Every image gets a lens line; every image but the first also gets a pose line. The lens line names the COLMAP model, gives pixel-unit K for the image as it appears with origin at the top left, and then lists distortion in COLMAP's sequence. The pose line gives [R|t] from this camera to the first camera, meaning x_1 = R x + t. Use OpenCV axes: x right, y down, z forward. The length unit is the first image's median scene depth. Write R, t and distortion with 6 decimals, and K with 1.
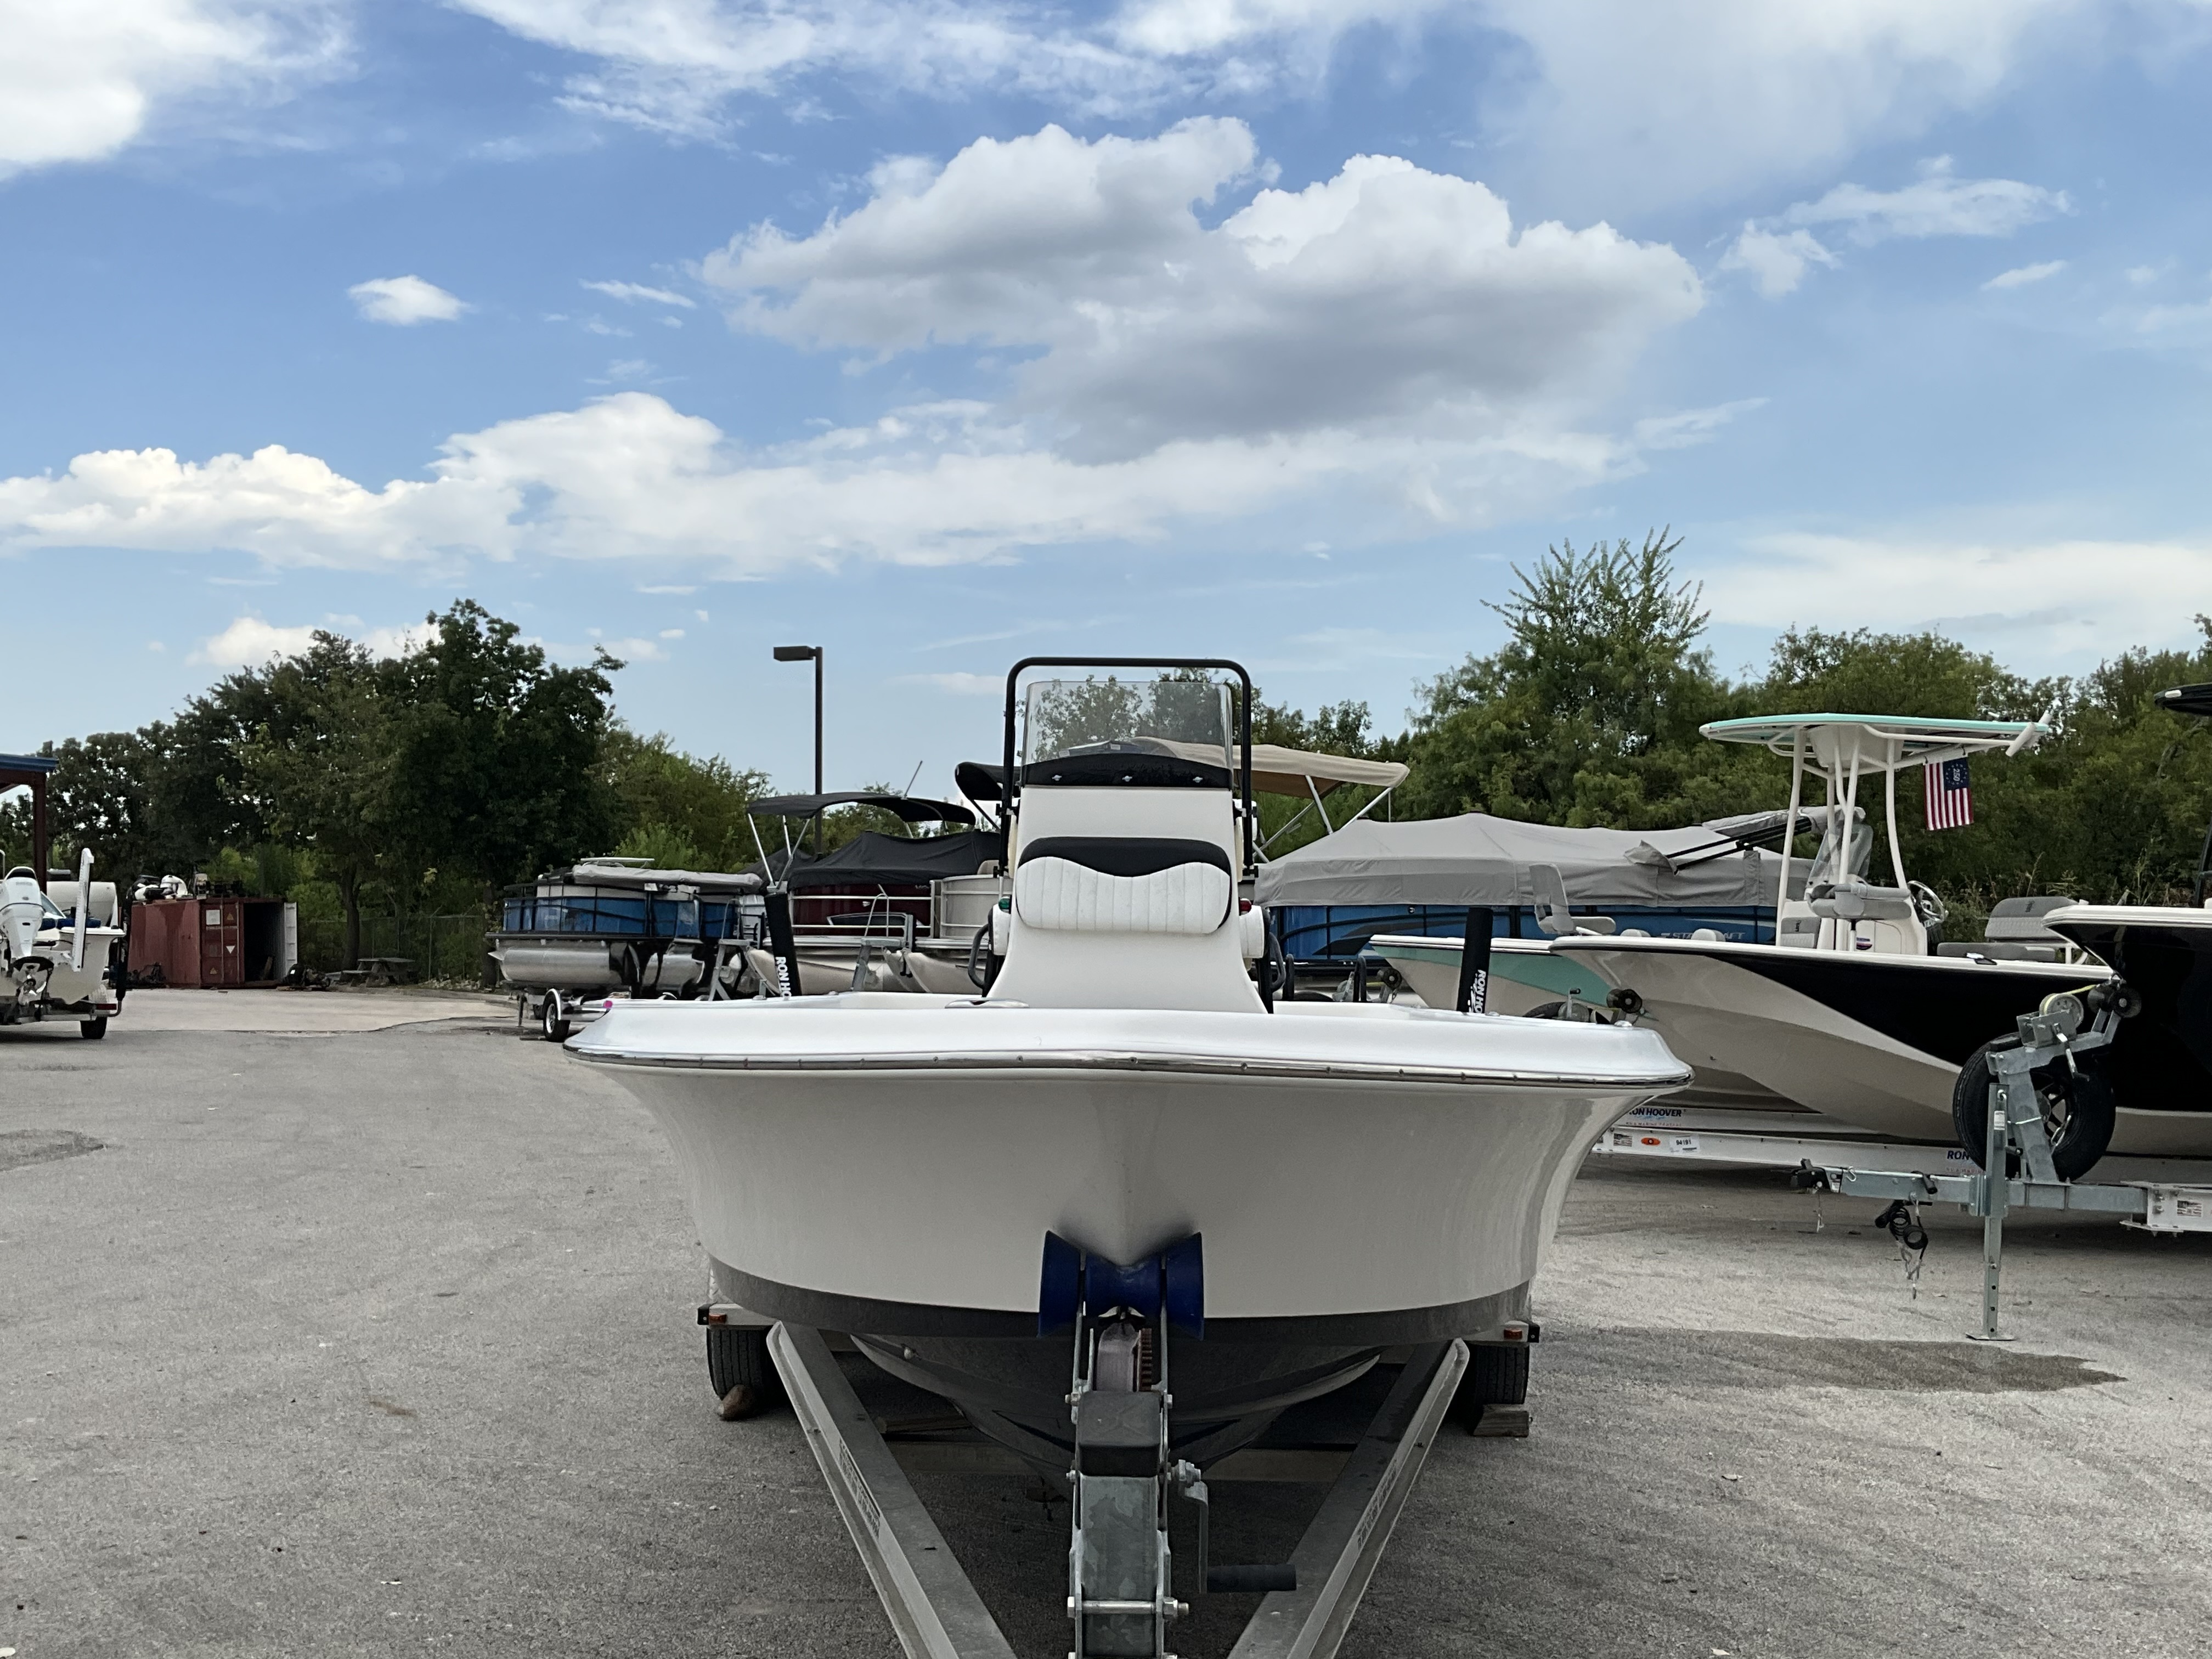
lens RADIAL K [[2291.9, 0, 1109.5], [0, 2291.9, 778.5], [0, 0, 1]] dist [0.047341, 0.000000]
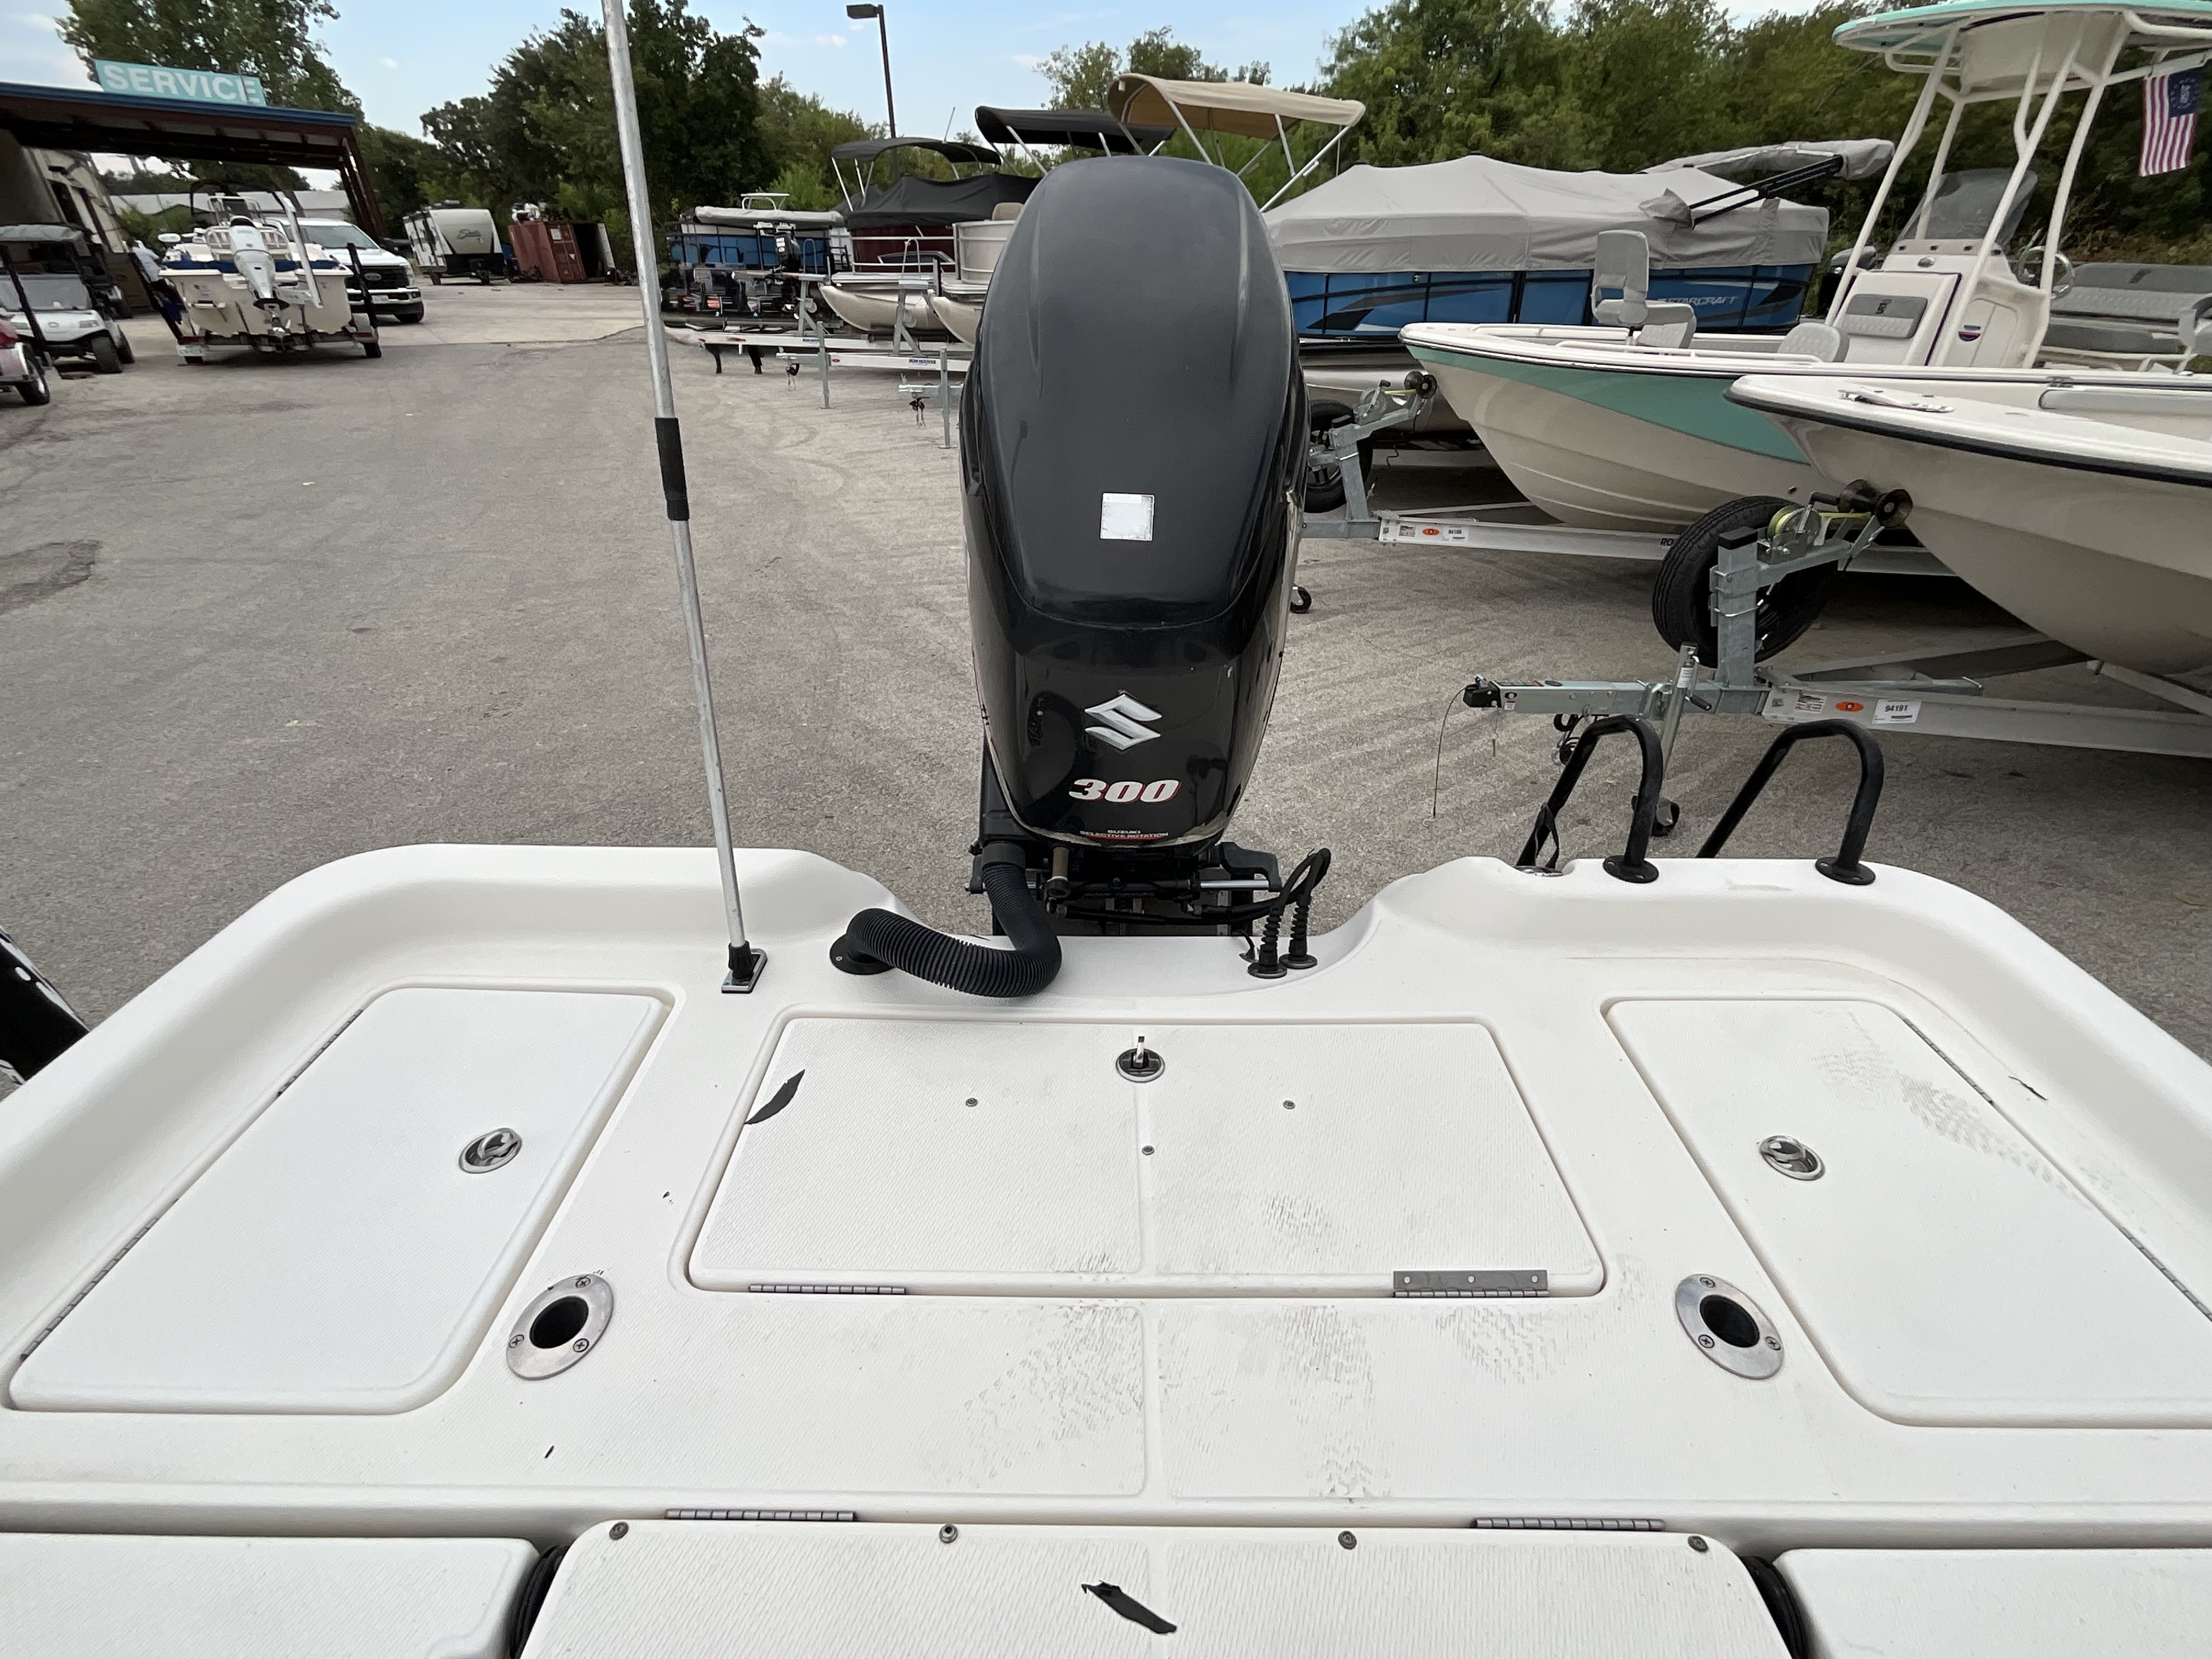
lens RADIAL K [[1034.4, 0, 1107.7], [0, 1034.4, 832.0], [0, 0, 1]] dist [-0.004578, 0.003357]
pose [[0.999937, -0.010972, -0.002209, 0.000712], [0.010304, 0.825430, 0.564410, 0.002075], [-0.004369, -0.564397, 0.825492, 0.307554]]
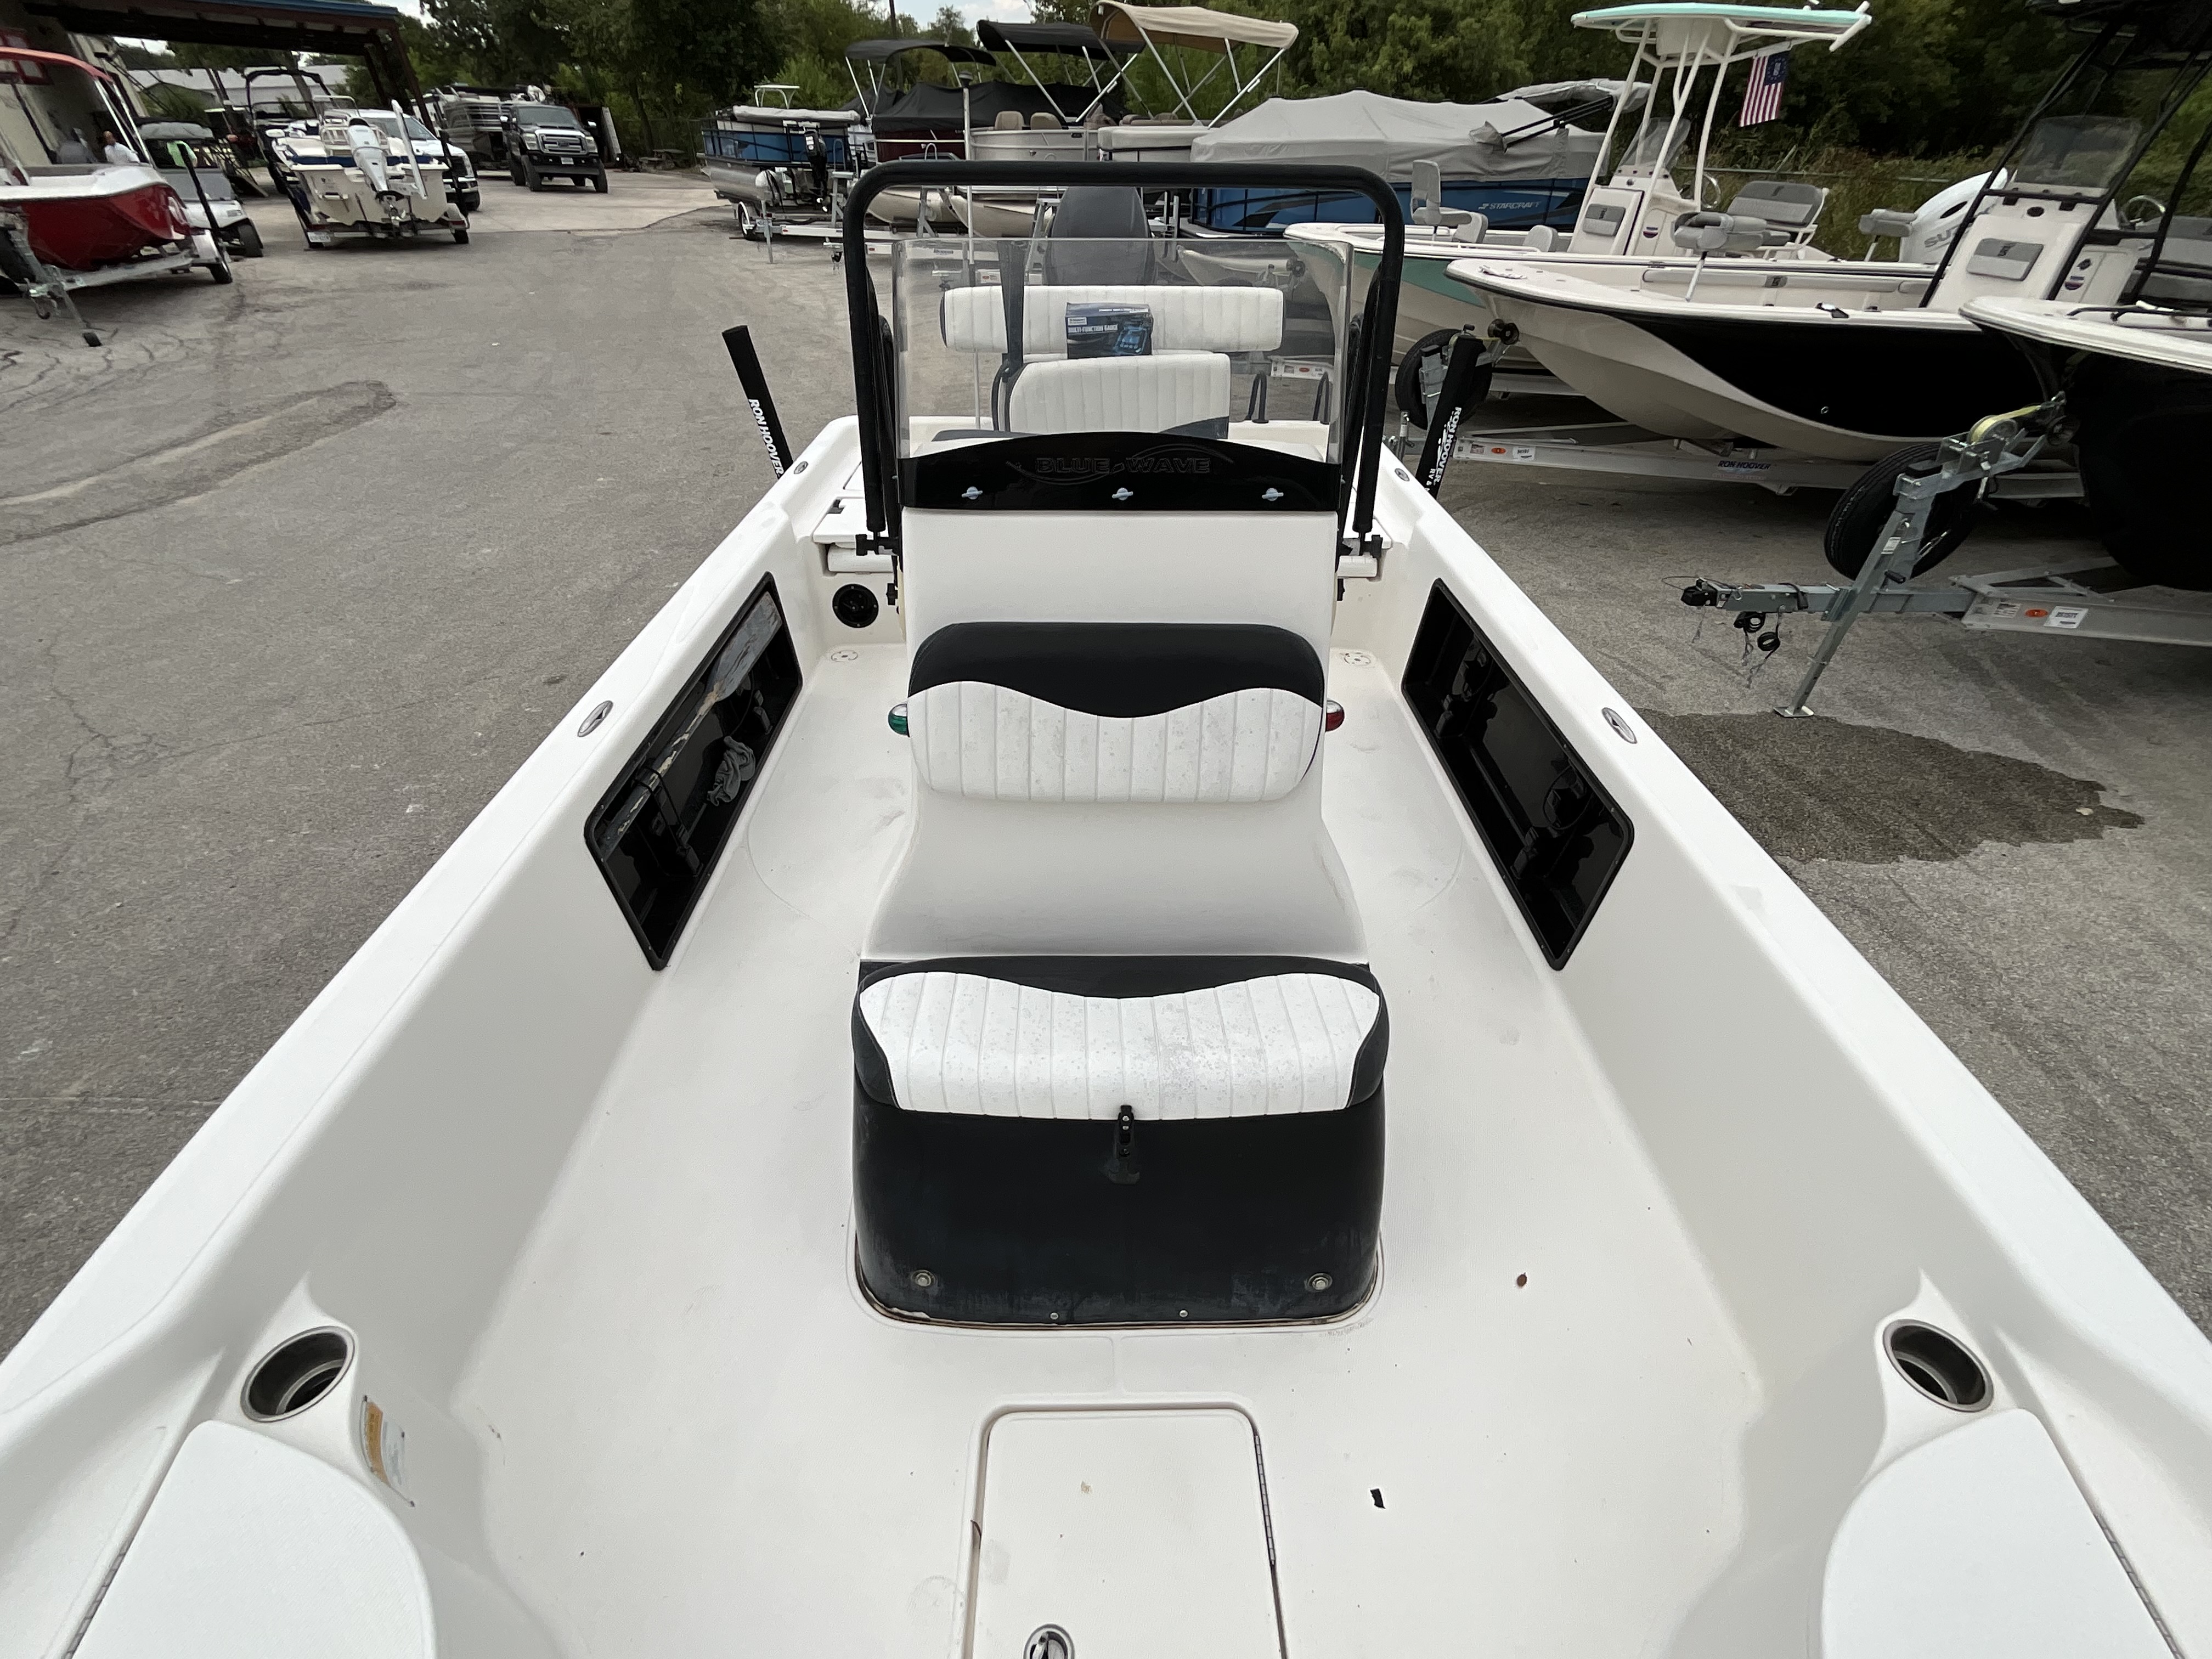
lens RADIAL K [[967.6, 0, 1112.6], [0, 967.6, 841.0], [0, 0, 1]] dist [0.008429, -0.004145]
pose [[0.999737, -0.017680, 0.014593, 0.000365], [0.003710, 0.752945, 0.658073, -0.018054], [-0.022623, -0.657846, 0.752812, 0.188884]]
